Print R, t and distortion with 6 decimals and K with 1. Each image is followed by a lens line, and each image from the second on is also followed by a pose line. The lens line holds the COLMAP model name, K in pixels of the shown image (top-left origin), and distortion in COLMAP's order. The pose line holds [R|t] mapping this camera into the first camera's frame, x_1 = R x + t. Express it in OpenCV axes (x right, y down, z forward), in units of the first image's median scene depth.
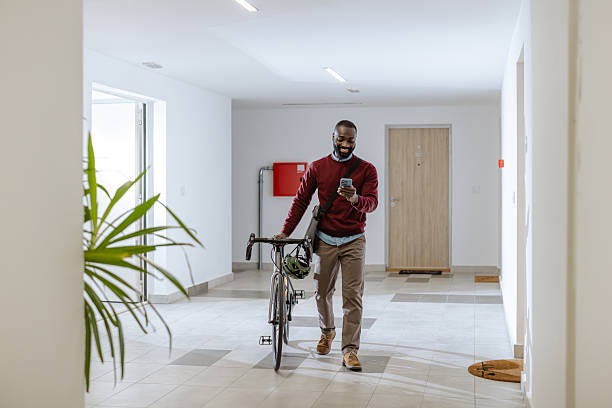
lens RADIAL K [[875.4, 0, 306.0], [0, 875.4, 204.0], [0, 0, 1]] dist [-0.028342, -0.022757]
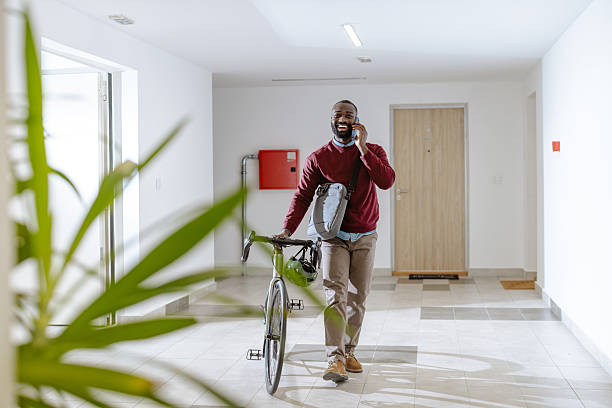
lens RADIAL K [[898.3, 0, 306.0], [0, 898.3, 204.0], [0, 0, 1]] dist [-0.033801, 0.002659]
pose [[0.998990, -0.011150, 0.043532, -0.034485], [0.010801, 0.999908, 0.008243, -0.001765], [-0.043620, -0.007765, 0.999018, 0.143707]]
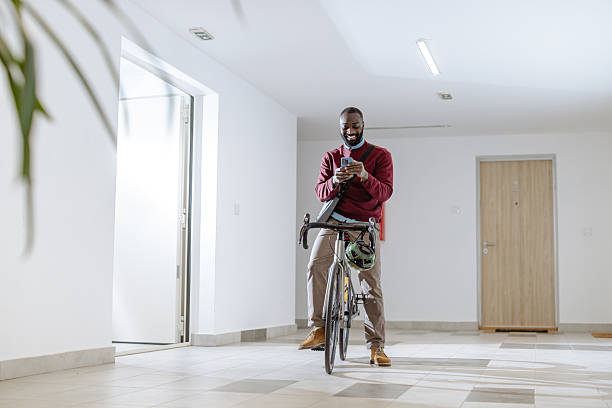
lens RADIAL K [[898.3, 0, 306.0], [0, 898.3, 204.0], [0, 0, 1]] dist [-0.033801, 0.002659]
pose [[0.997687, 0.001528, -0.067963, -0.016910], [-0.008651, 0.994473, -0.104637, 0.054456], [0.067428, 0.104983, 0.992186, 0.145991]]
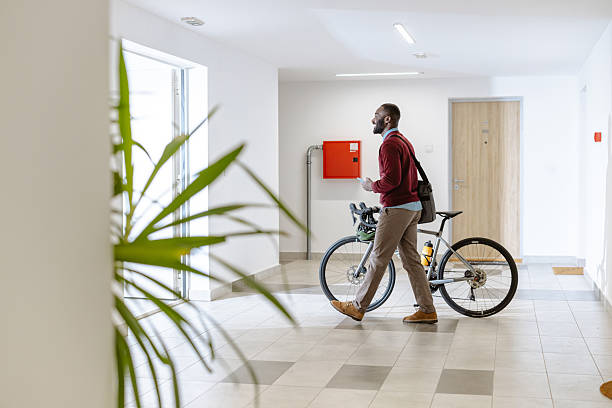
lens RADIAL K [[898.3, 0, 306.0], [0, 898.3, 204.0], [0, 0, 1]] dist [-0.033801, 0.002659]
pose [[0.999265, -0.002576, -0.038255, -0.022345], [0.003152, 0.999883, 0.014992, 0.003978], [0.038212, -0.015102, 0.999156, 0.088915]]
